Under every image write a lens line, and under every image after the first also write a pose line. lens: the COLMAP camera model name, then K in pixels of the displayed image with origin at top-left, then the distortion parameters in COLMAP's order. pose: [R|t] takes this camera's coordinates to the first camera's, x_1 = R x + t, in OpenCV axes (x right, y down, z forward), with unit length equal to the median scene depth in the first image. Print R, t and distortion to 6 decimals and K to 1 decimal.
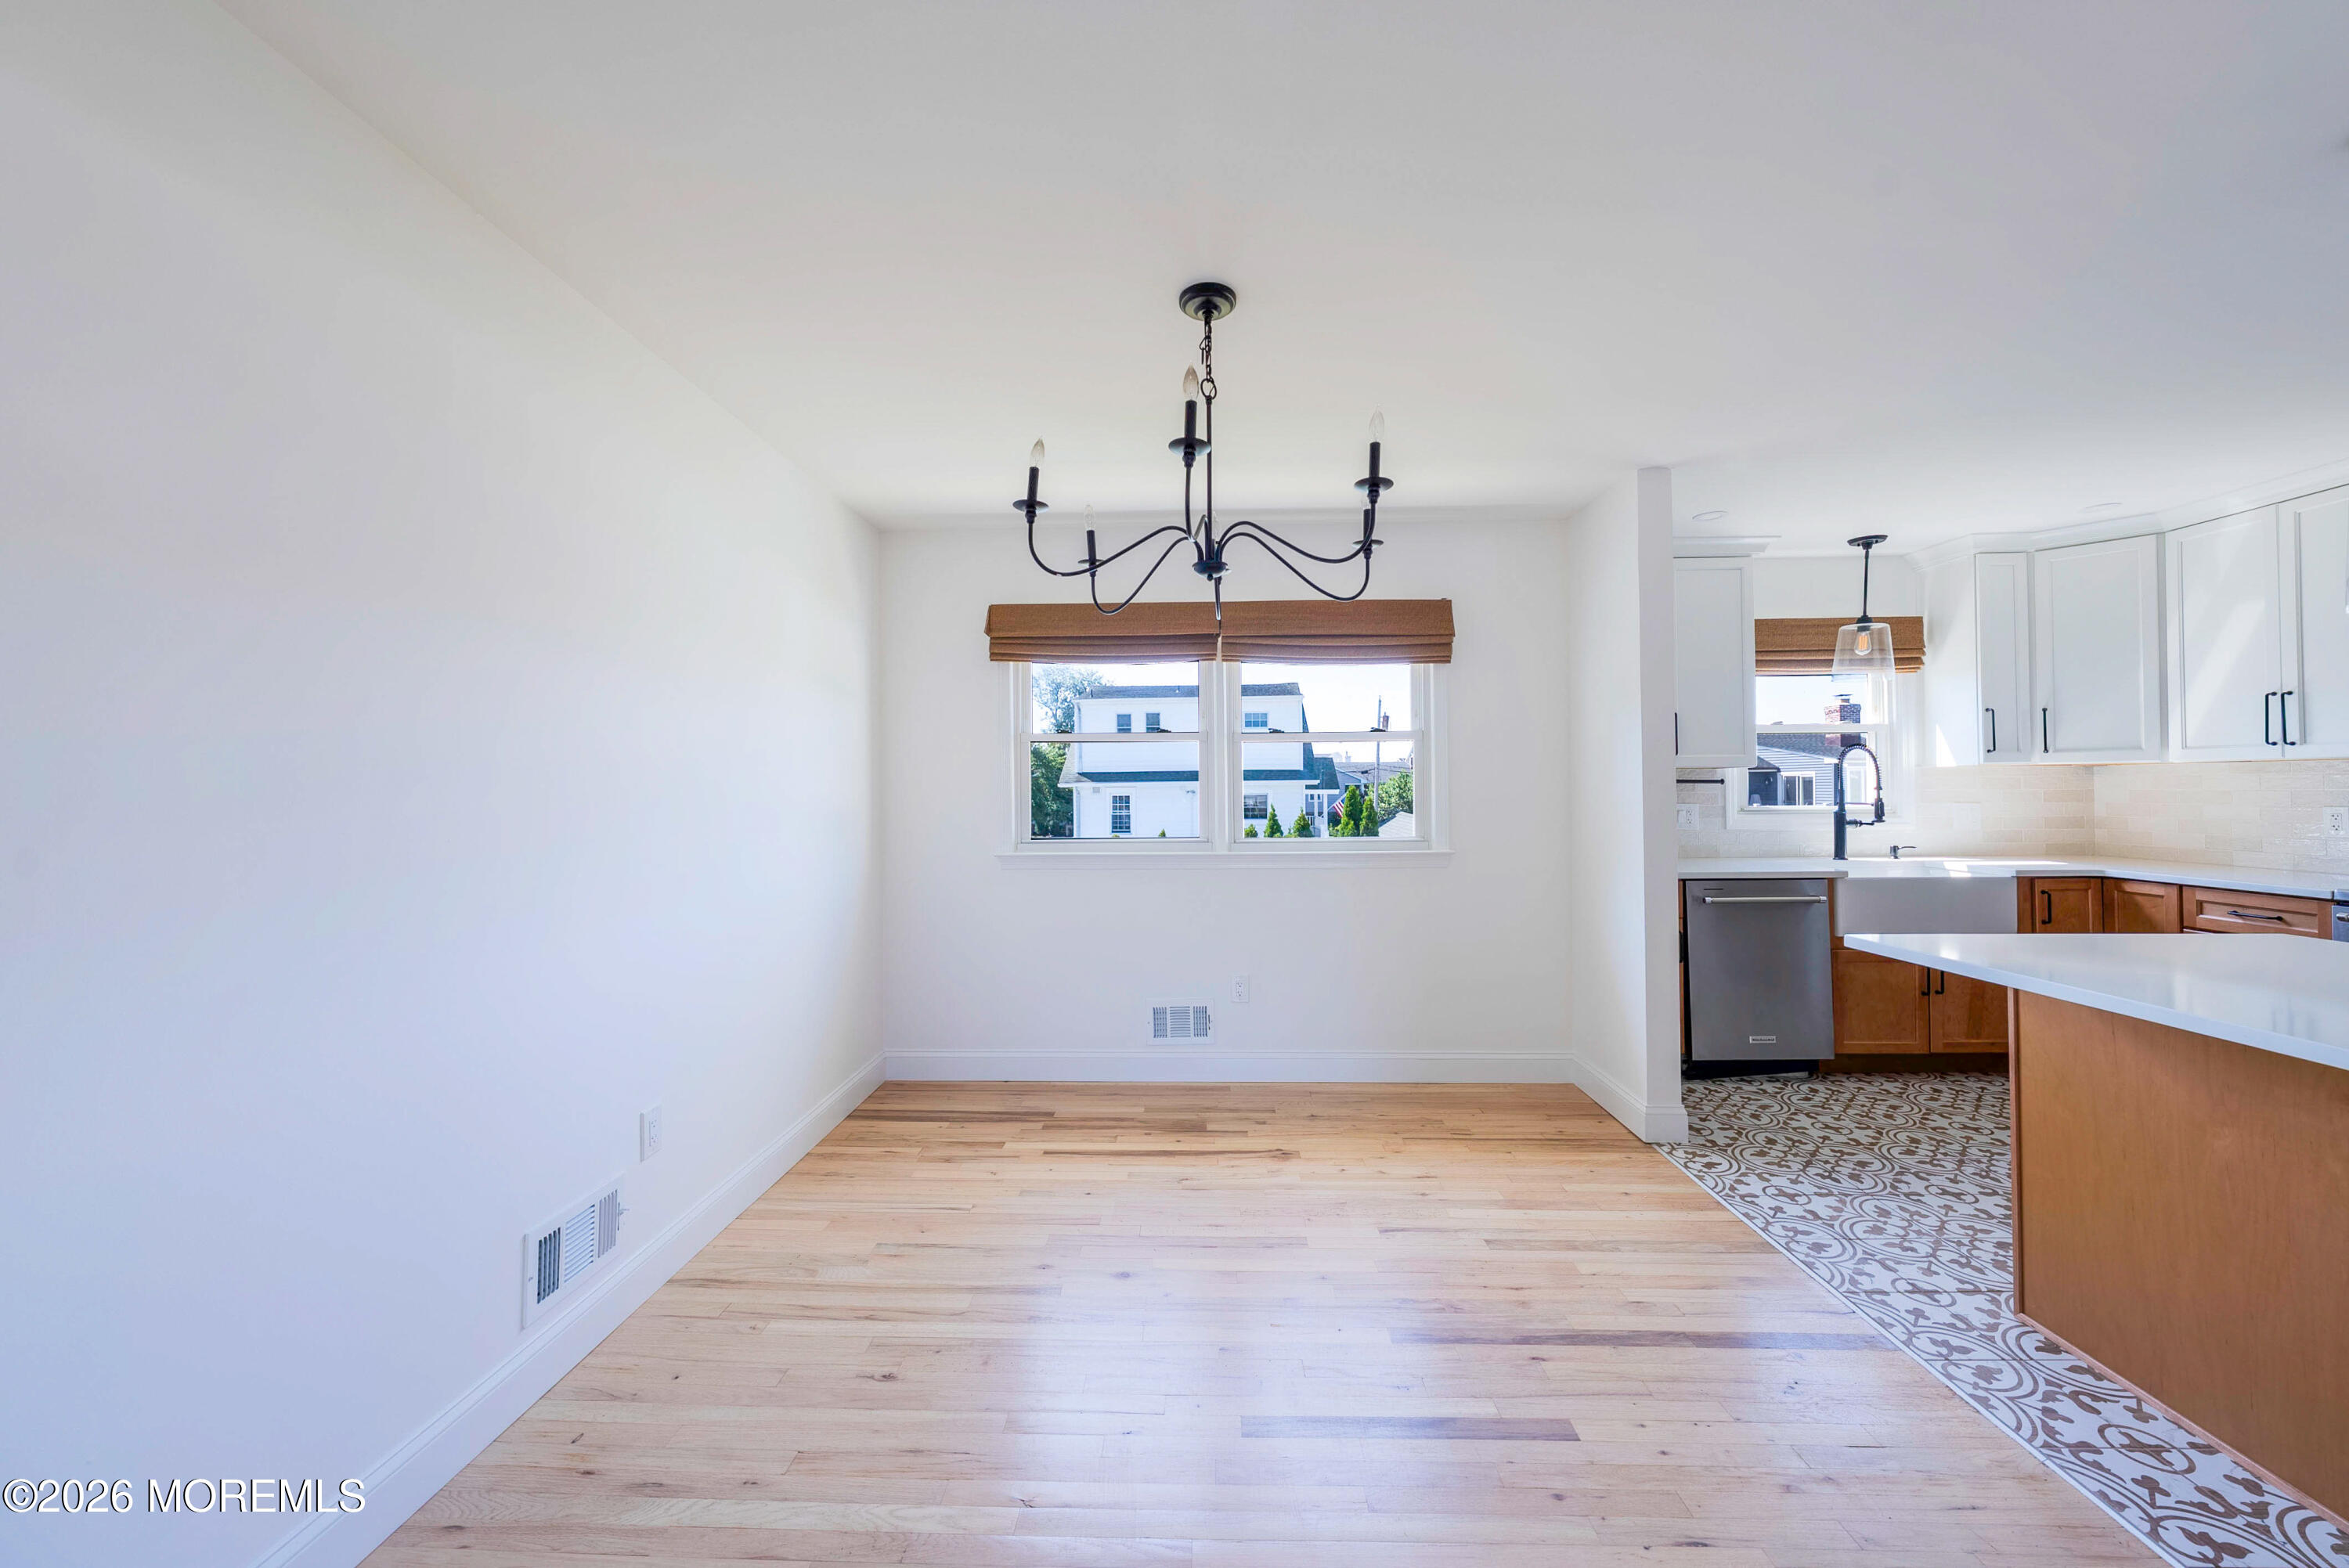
lens RADIAL K [[885.1, 0, 1174.5], [0, 885.1, 784.0], [0, 0, 1]] dist [0.001230, 0.000227]
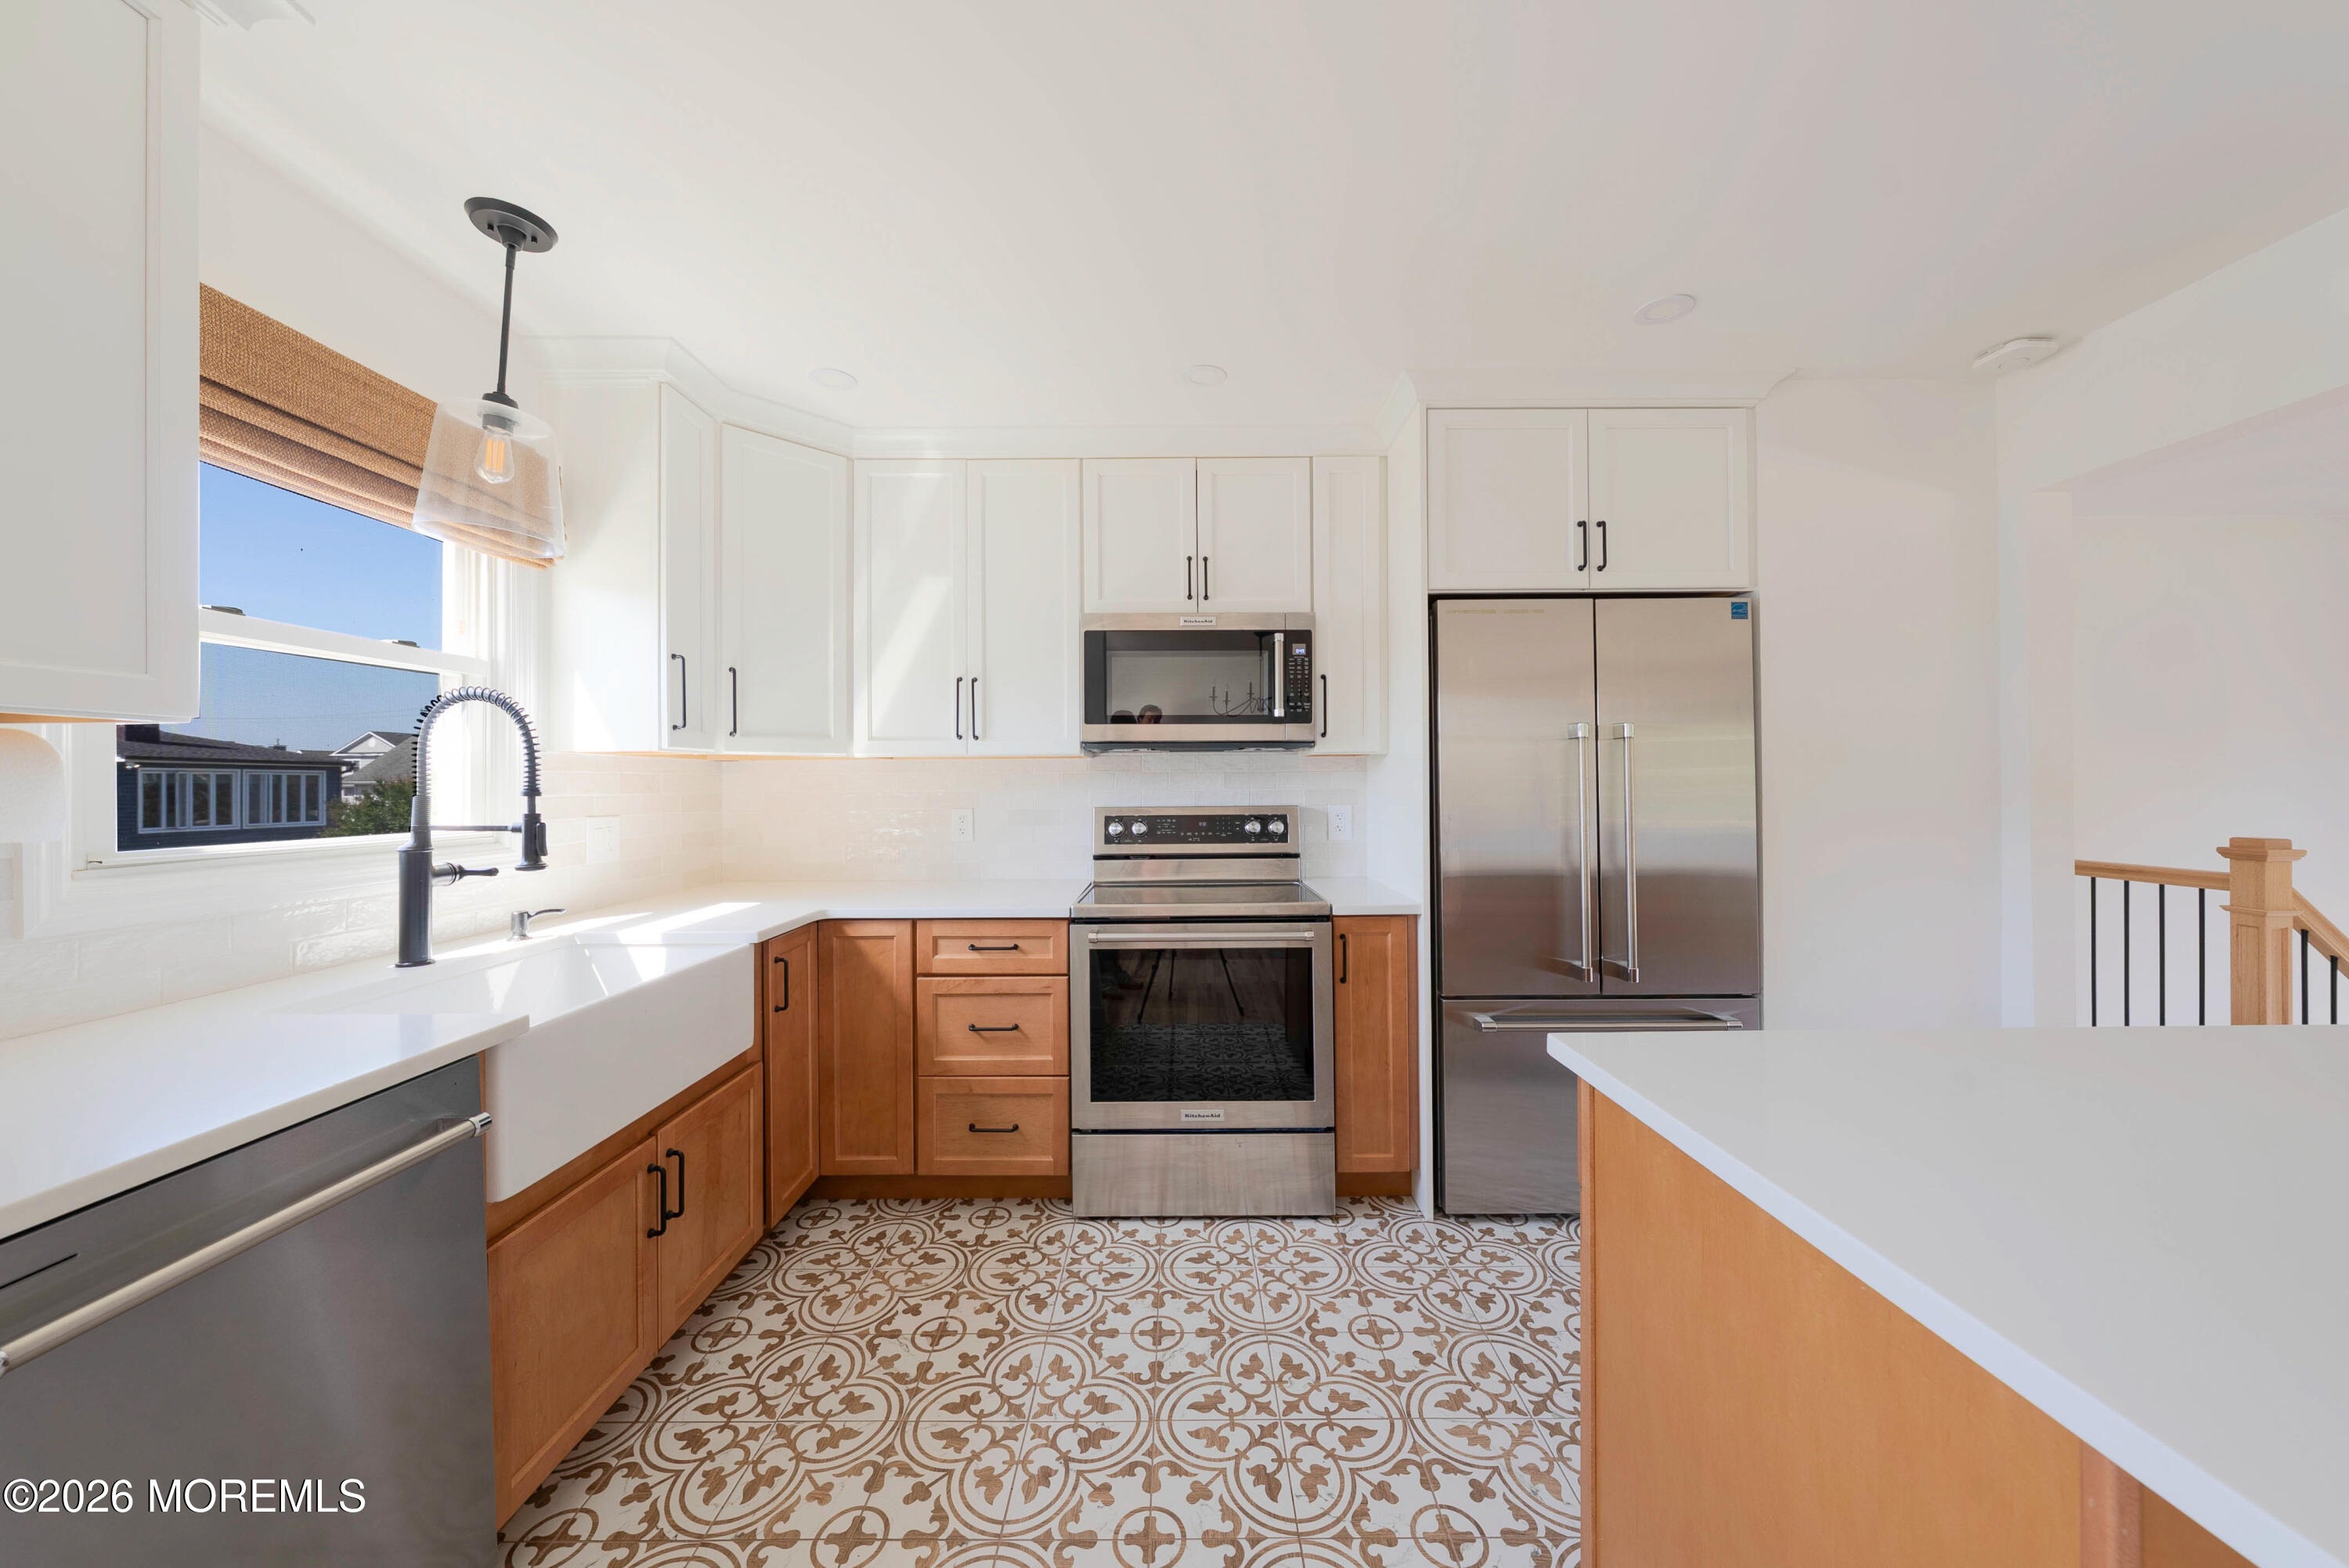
lens RADIAL K [[843.6, 0, 1165.1], [0, 843.6, 758.2], [0, 0, 1]] dist [0.017784, 0.000093]
pose [[-0.005386, 0.033686, 0.999418, 0.356946], [0.001874, 0.999431, -0.033677, 0.002462], [-0.999984, 0.001692, -0.005446, 0.680078]]
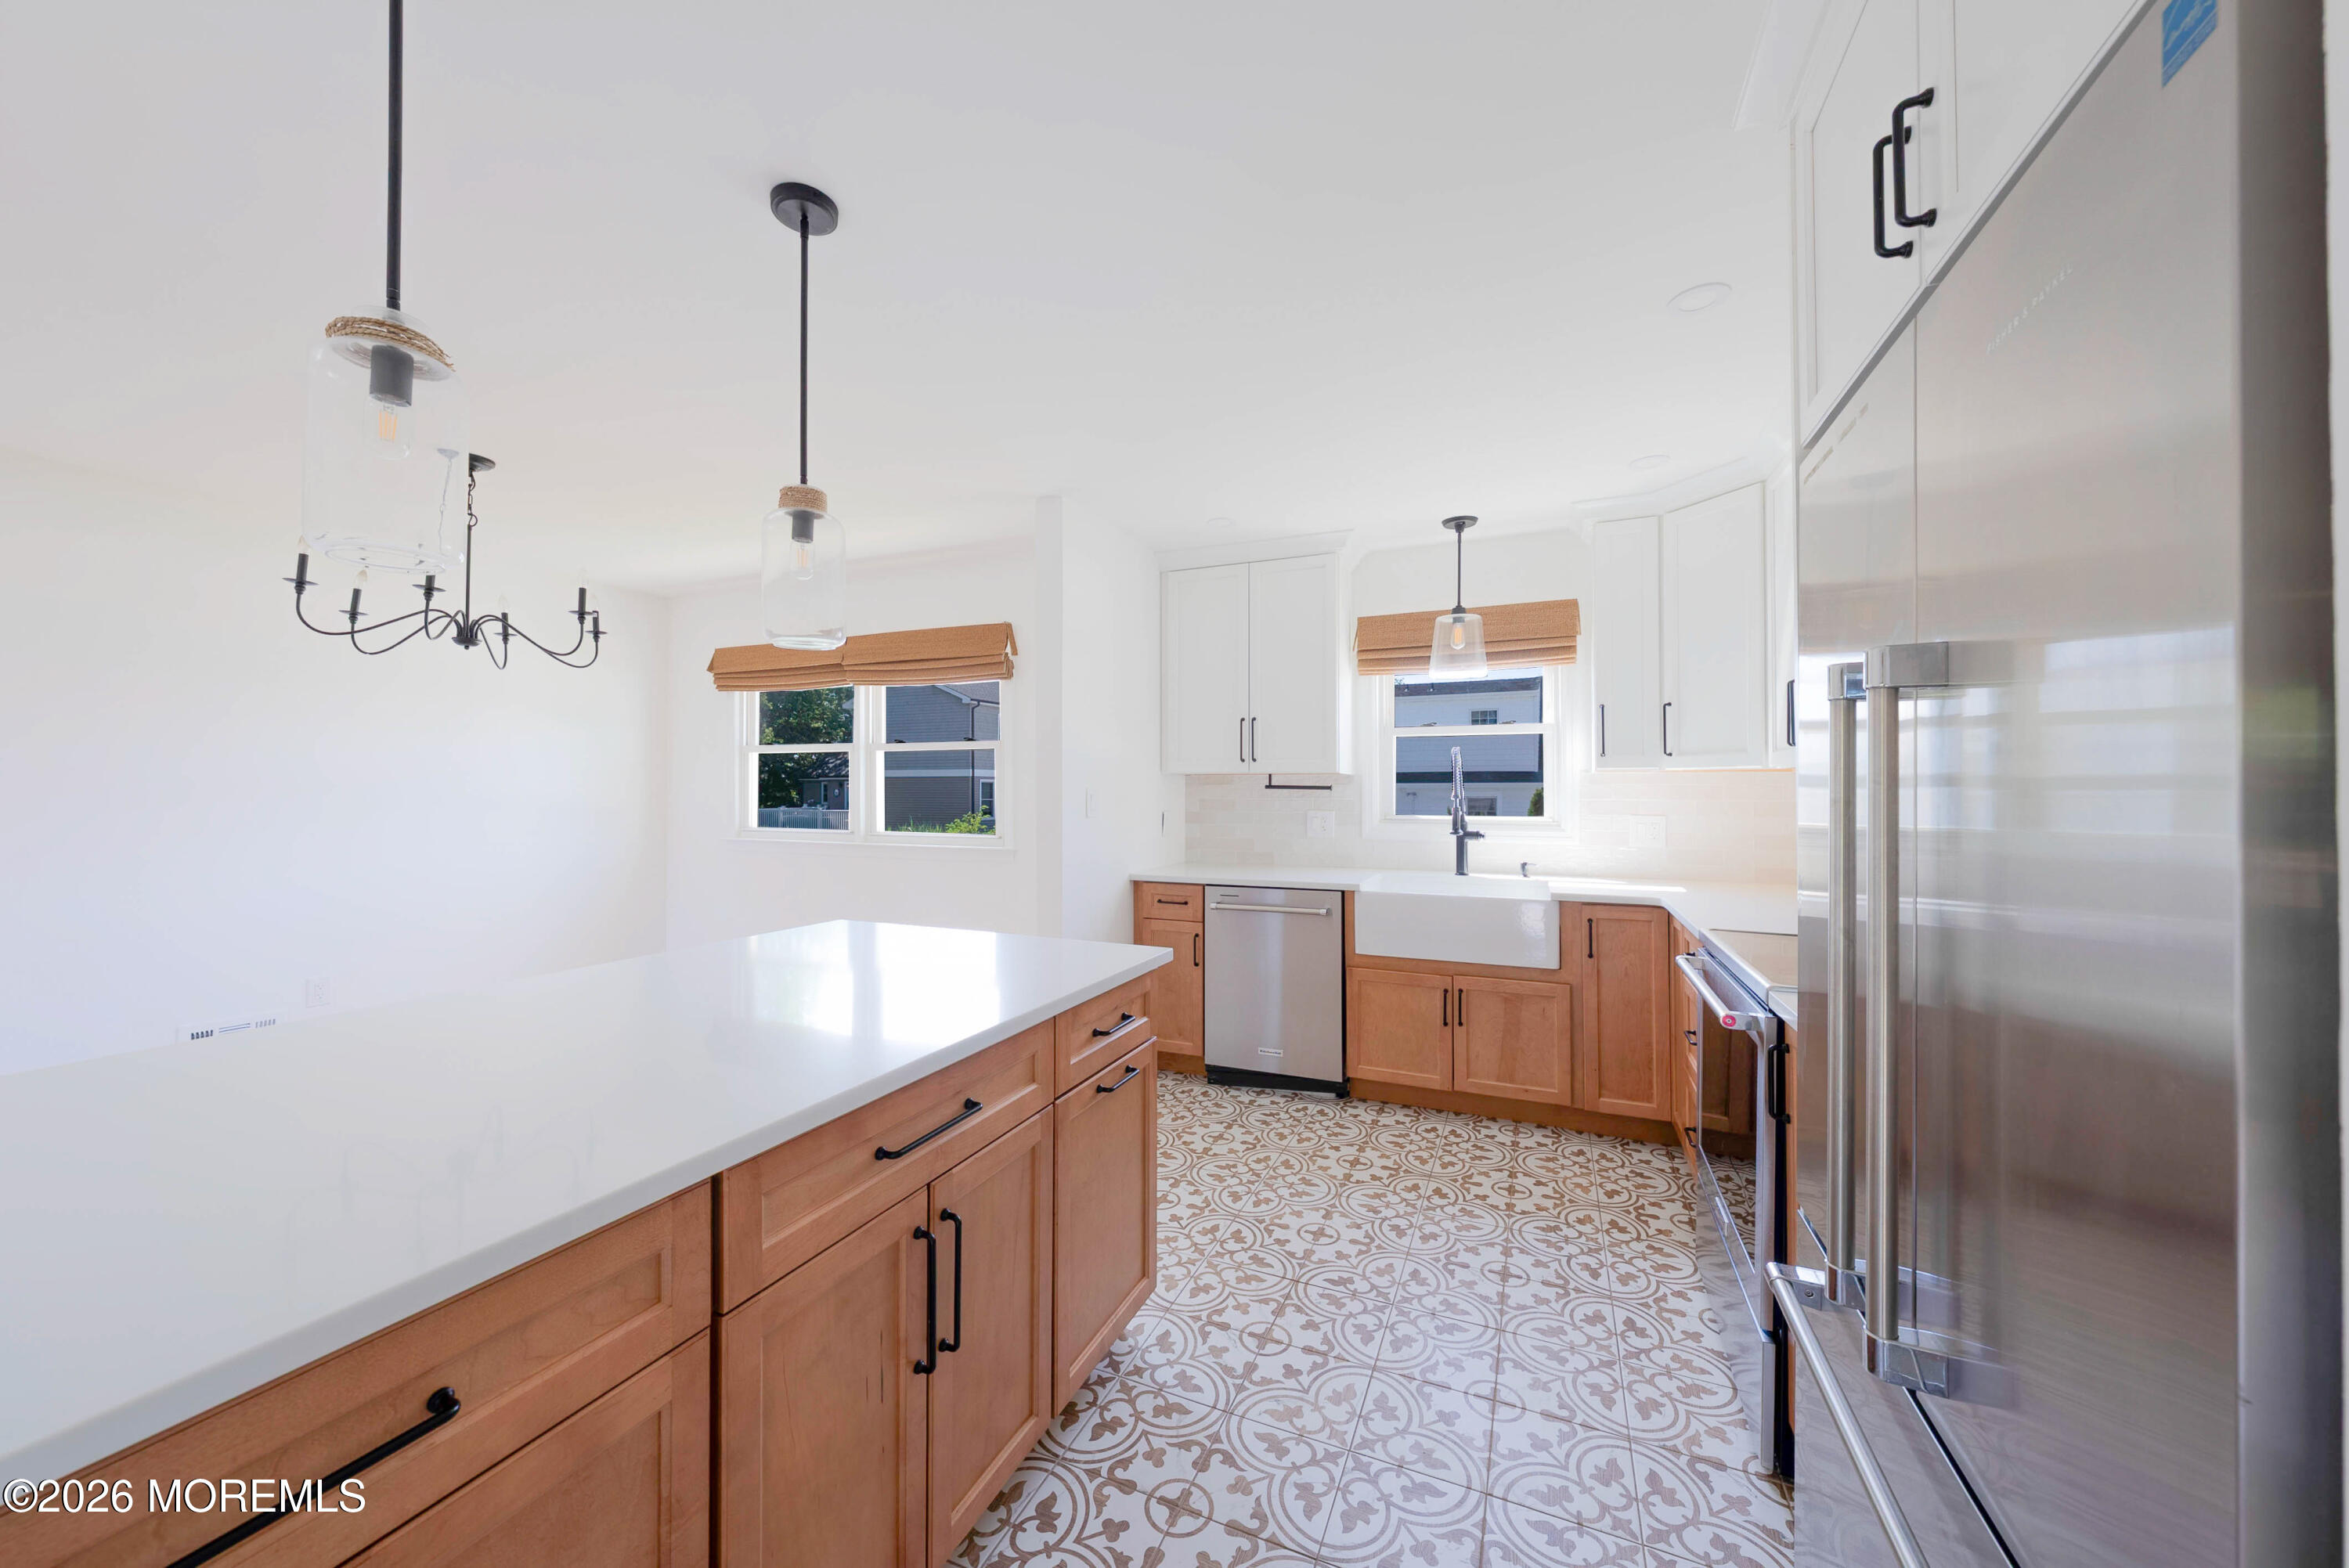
lens RADIAL K [[866.2, 0, 1174.5], [0, 866.2, 784.0], [0, 0, 1]] dist [0.056510, 0.000053]
pose [[0.920469, 0.005228, -0.390780, 0.876638], [-0.008724, 0.999936, -0.007172, 0.001281], [0.390718, 0.010011, 0.920456, 0.065070]]
